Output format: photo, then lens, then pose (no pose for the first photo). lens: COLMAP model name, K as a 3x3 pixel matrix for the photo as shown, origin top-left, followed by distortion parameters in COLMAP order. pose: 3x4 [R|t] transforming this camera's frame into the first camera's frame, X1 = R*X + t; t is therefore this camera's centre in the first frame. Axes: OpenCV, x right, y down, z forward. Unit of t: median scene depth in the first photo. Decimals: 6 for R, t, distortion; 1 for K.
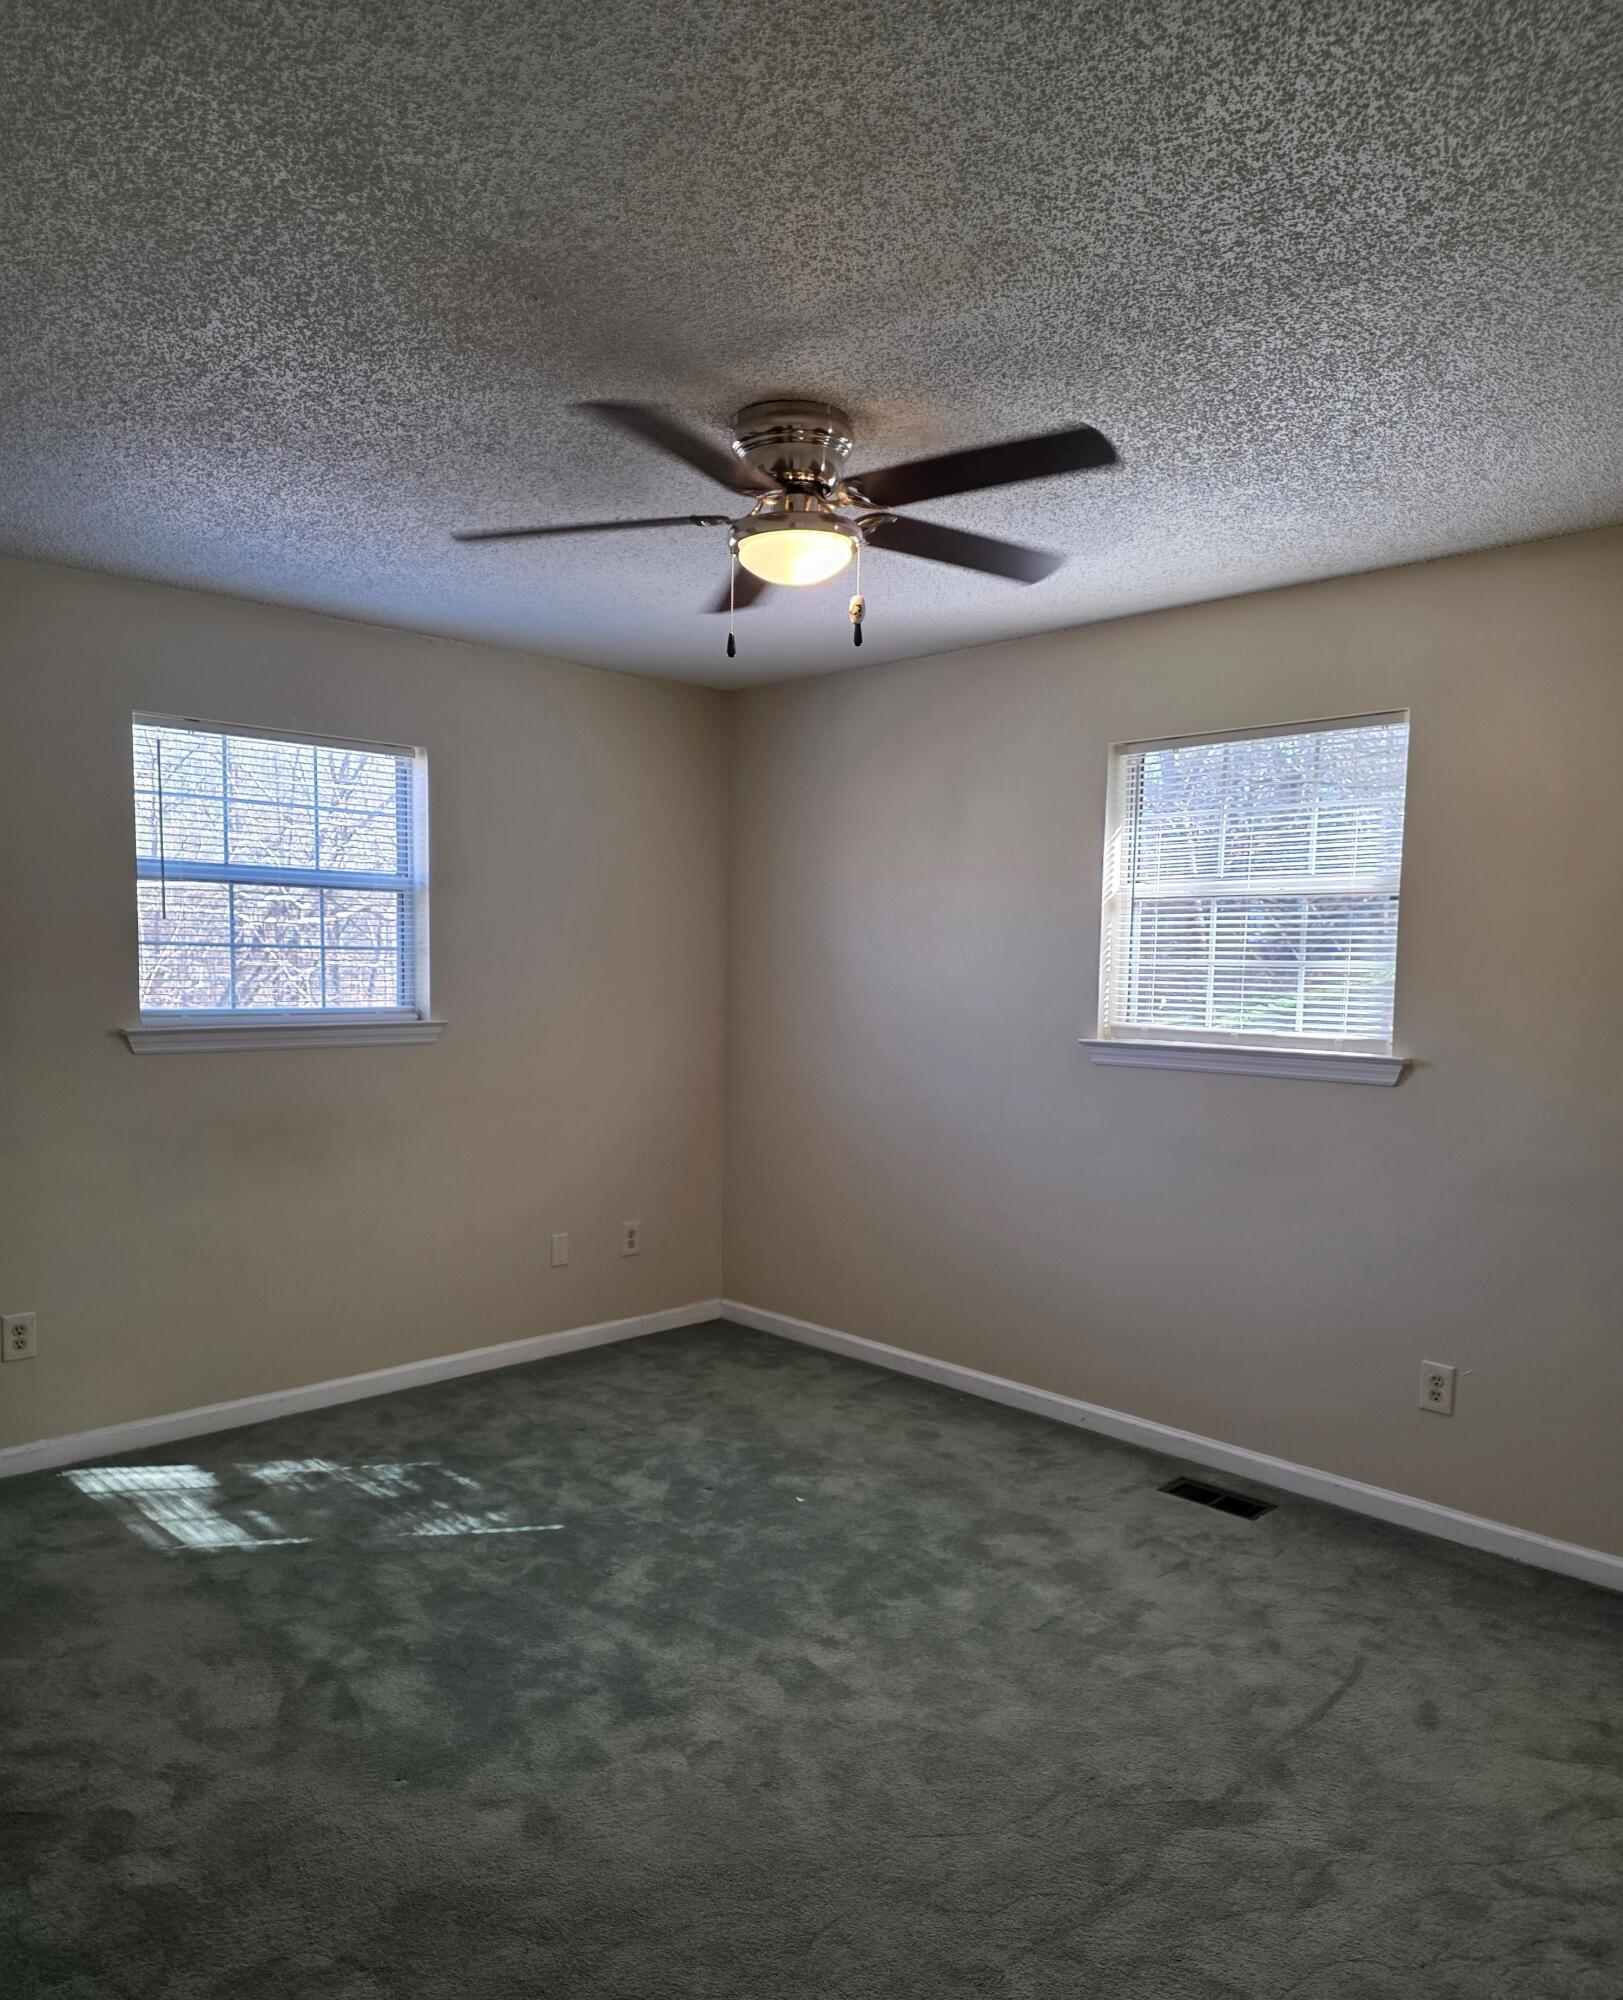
lens RADIAL K [[1380.0, 0, 944.5], [0, 1380.0, 995.0], [0, 0, 1]] dist [0.001777, -0.005226]
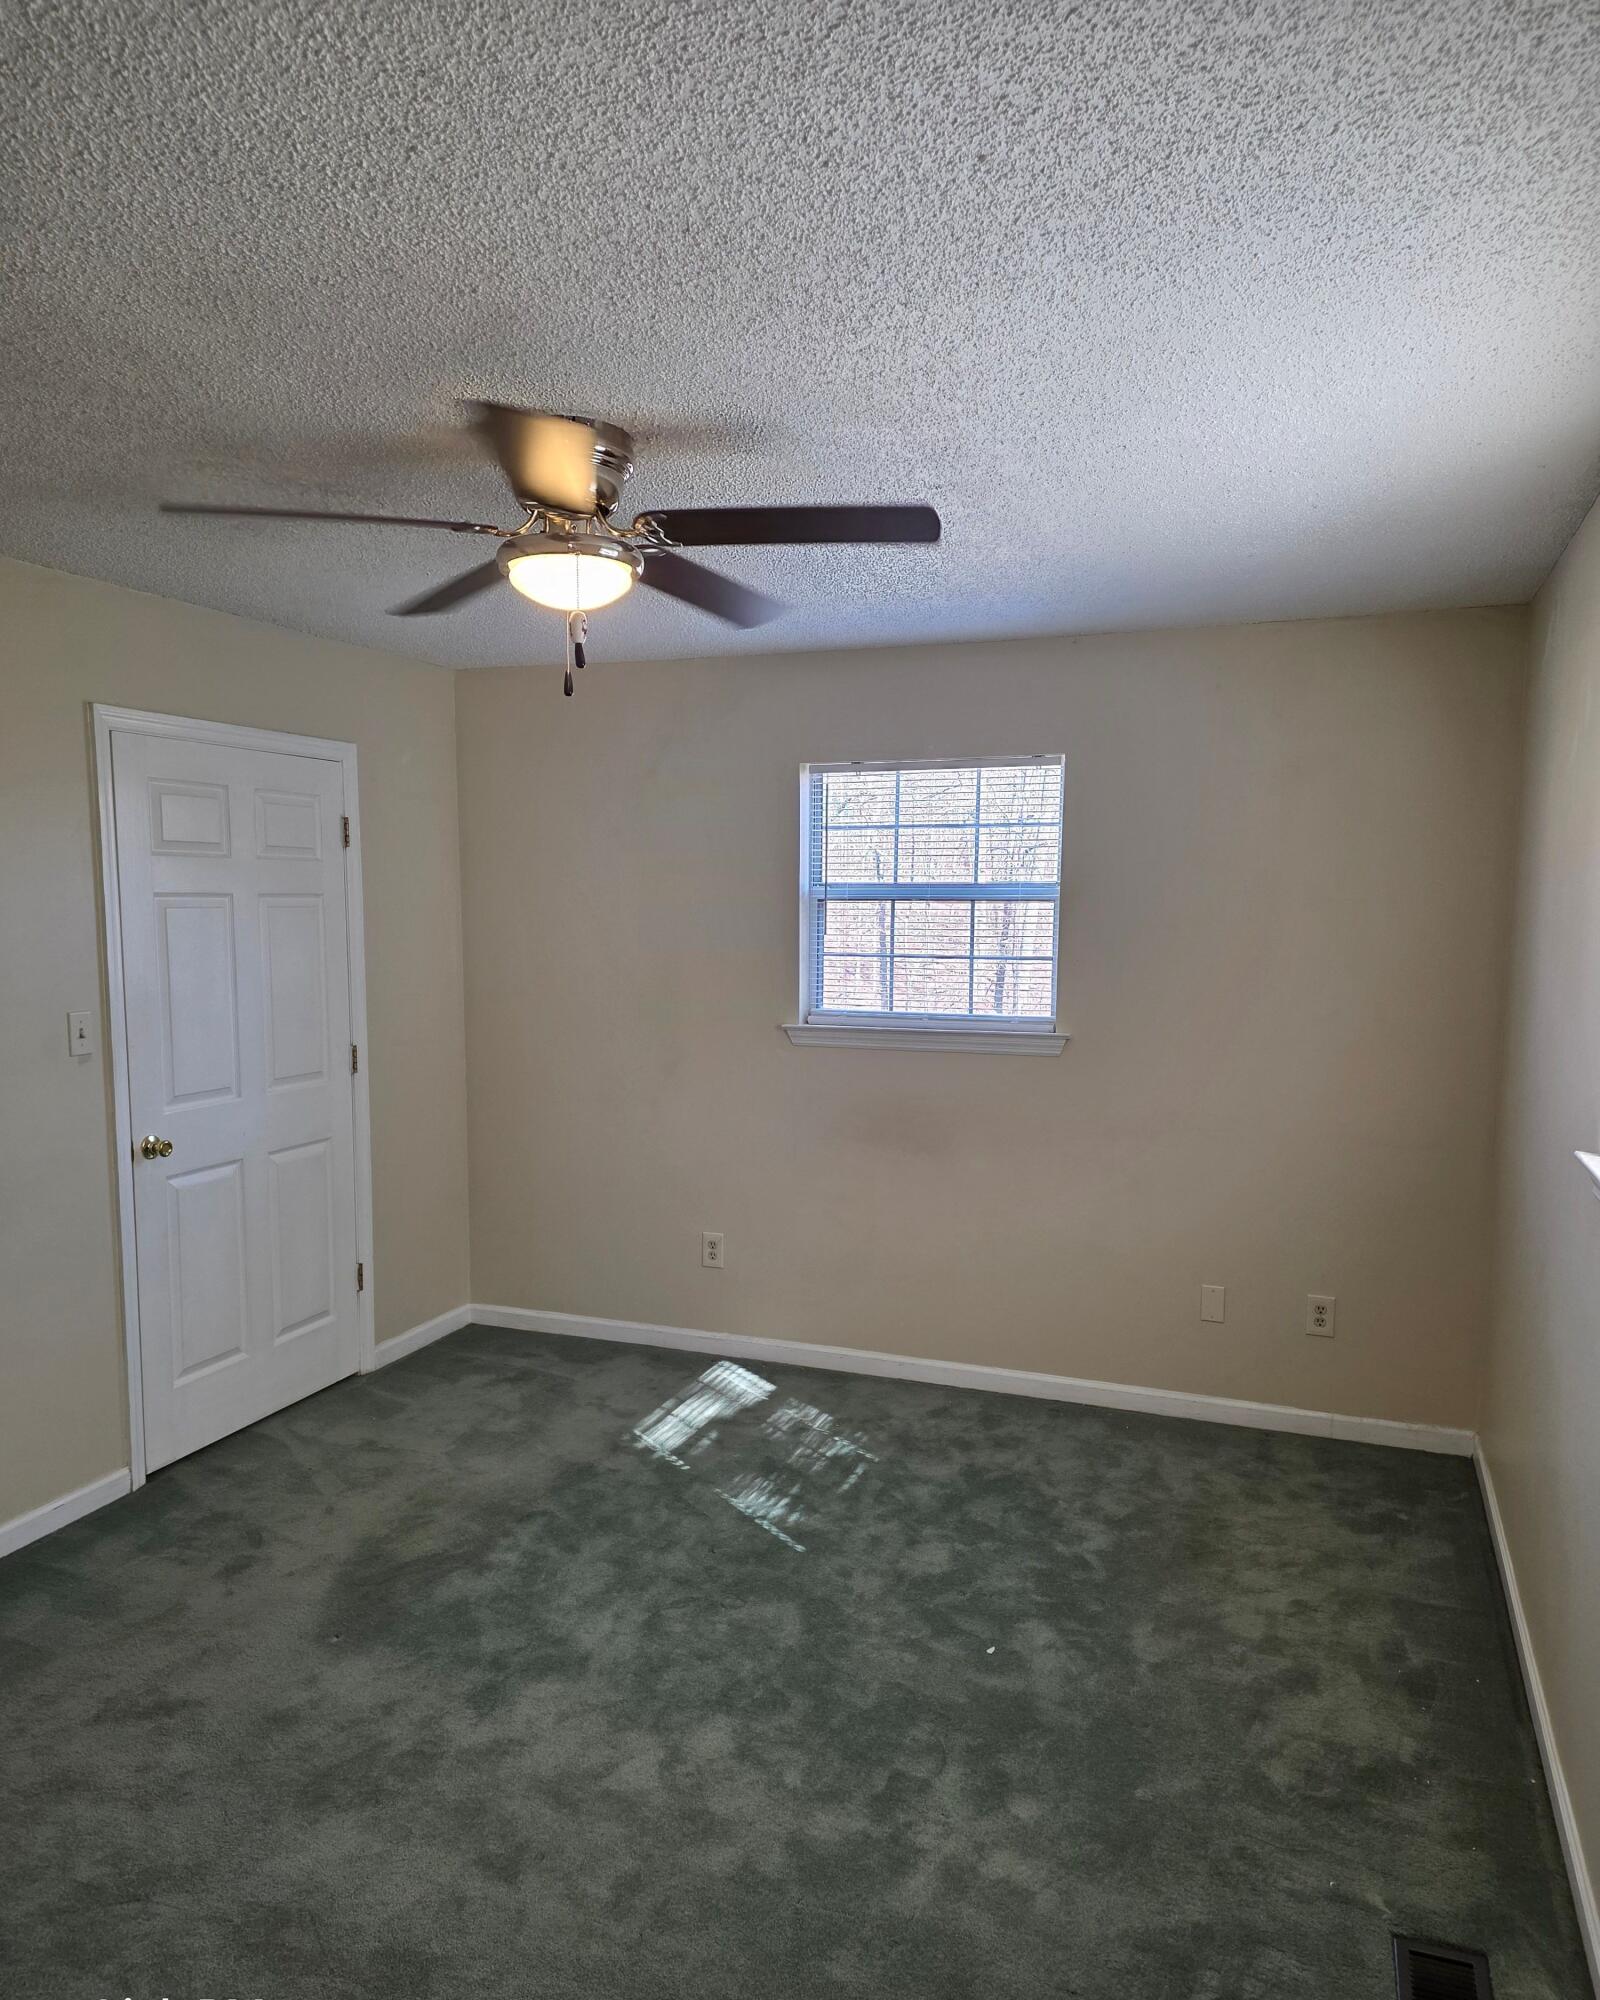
lens RADIAL K [[1453.9, 0, 800.0], [0, 1453.9, 1000.0], [0, 0, 1]] dist [0.171135, -0.143080]
pose [[0.389632, 0.056691, -0.919224, 0.562932], [-0.025248, 0.998386, 0.050871, -0.058703], [0.920625, 0.003388, 0.390434, 0.456872]]
